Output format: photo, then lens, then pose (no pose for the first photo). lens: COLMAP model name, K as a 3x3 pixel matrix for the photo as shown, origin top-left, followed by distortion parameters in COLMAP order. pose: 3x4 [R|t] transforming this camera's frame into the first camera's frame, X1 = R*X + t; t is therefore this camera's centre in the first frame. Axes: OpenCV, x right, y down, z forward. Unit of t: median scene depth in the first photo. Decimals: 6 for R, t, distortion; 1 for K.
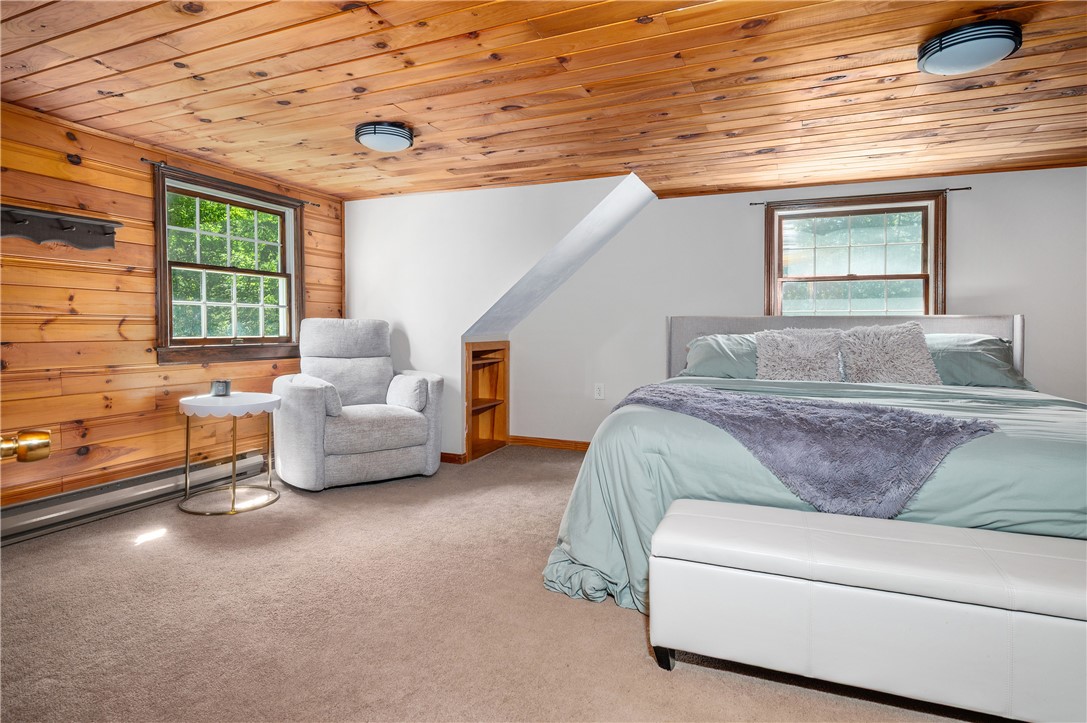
lens RADIAL K [[606.6, 0, 522.2], [0, 606.6, 334.3], [0, 0, 1]] dist [-0.000764, 0.000534]
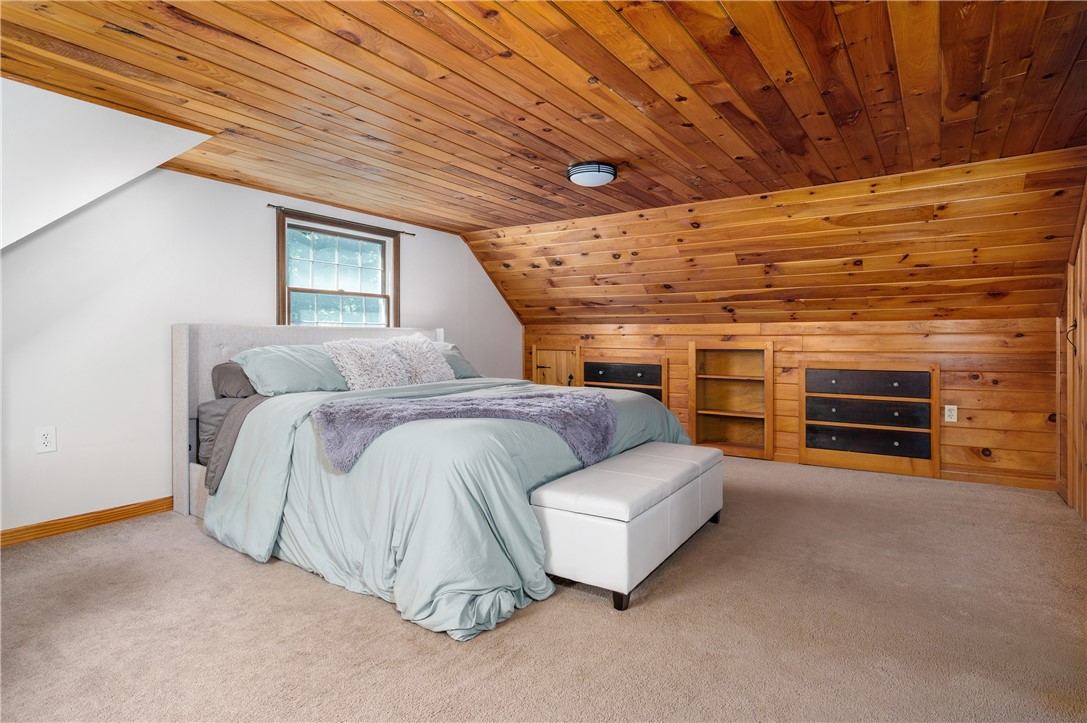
lens RADIAL K [[606.6, 0, 522.2], [0, 606.6, 334.3], [0, 0, 1]] dist [-0.000764, 0.000534]
pose [[0.157158, -0.000303, 0.987573, -0.550413], [0.009138, 0.999958, -0.001147, -0.013373], [-0.987531, 0.009204, 0.157154, 0.533786]]
